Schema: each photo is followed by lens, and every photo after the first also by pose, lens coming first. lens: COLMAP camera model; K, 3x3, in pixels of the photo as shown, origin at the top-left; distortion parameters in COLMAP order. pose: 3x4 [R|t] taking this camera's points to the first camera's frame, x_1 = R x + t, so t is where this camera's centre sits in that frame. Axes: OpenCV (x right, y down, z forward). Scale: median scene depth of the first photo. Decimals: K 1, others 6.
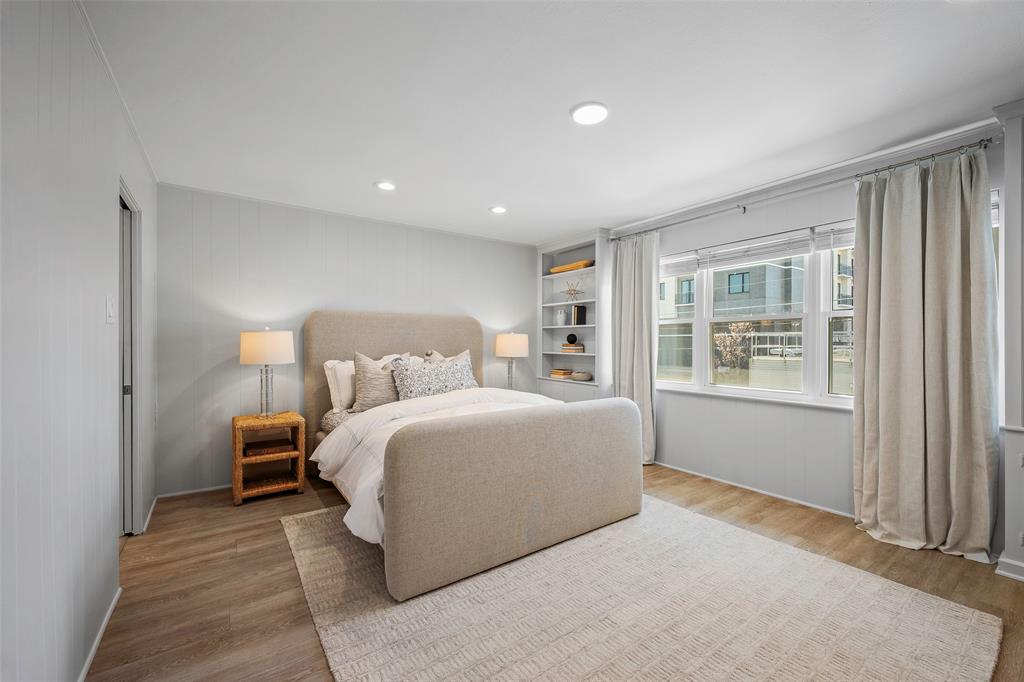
lens RADIAL K [[420.2, 0, 515.1], [0, 420.2, 341.6], [0, 0, 1]] dist [-0.002095, -0.000431]
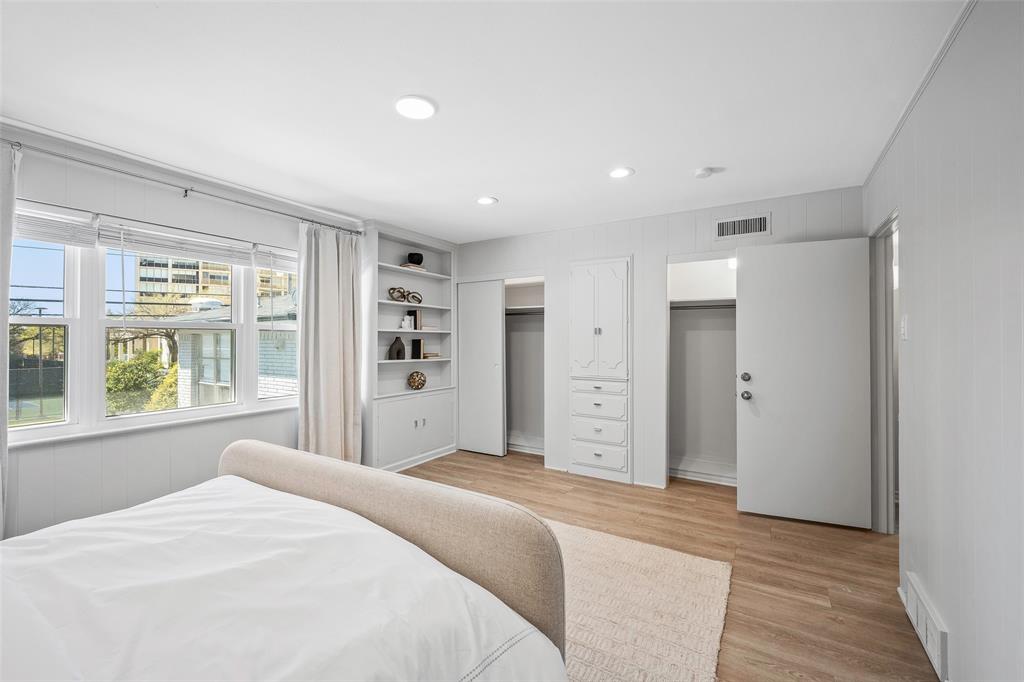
lens RADIAL K [[420.2, 0, 515.1], [0, 420.2, 341.6], [0, 0, 1]] dist [-0.002095, -0.000431]
pose [[-0.394650, -0.002150, 0.918829, -0.480407], [-0.005932, 0.999982, -0.000208, -0.027313], [-0.918812, -0.005533, -0.394656, 0.755103]]
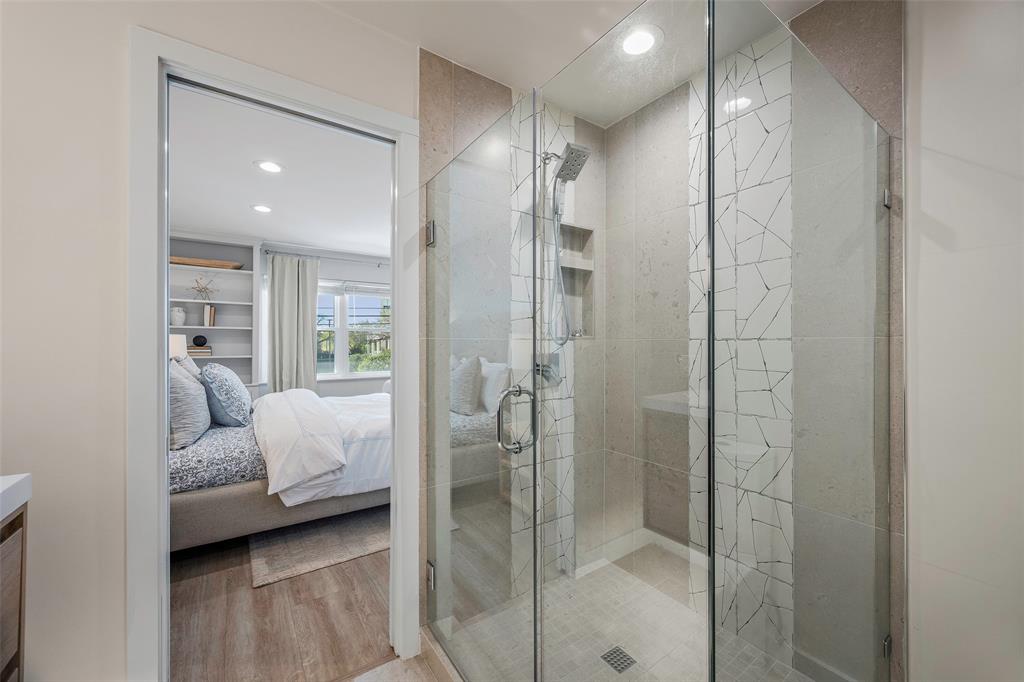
lens RADIAL K [[391.7, 0, 512.0], [0, 391.7, 341.0], [0, 0, 1]] dist [0.000130, -0.000023]
pose [[0.007630, -0.002819, 0.999967, -1.068889], [0.002314, 0.999993, 0.002802, -0.010266], [-0.999968, 0.002292, 0.007636, 0.463380]]
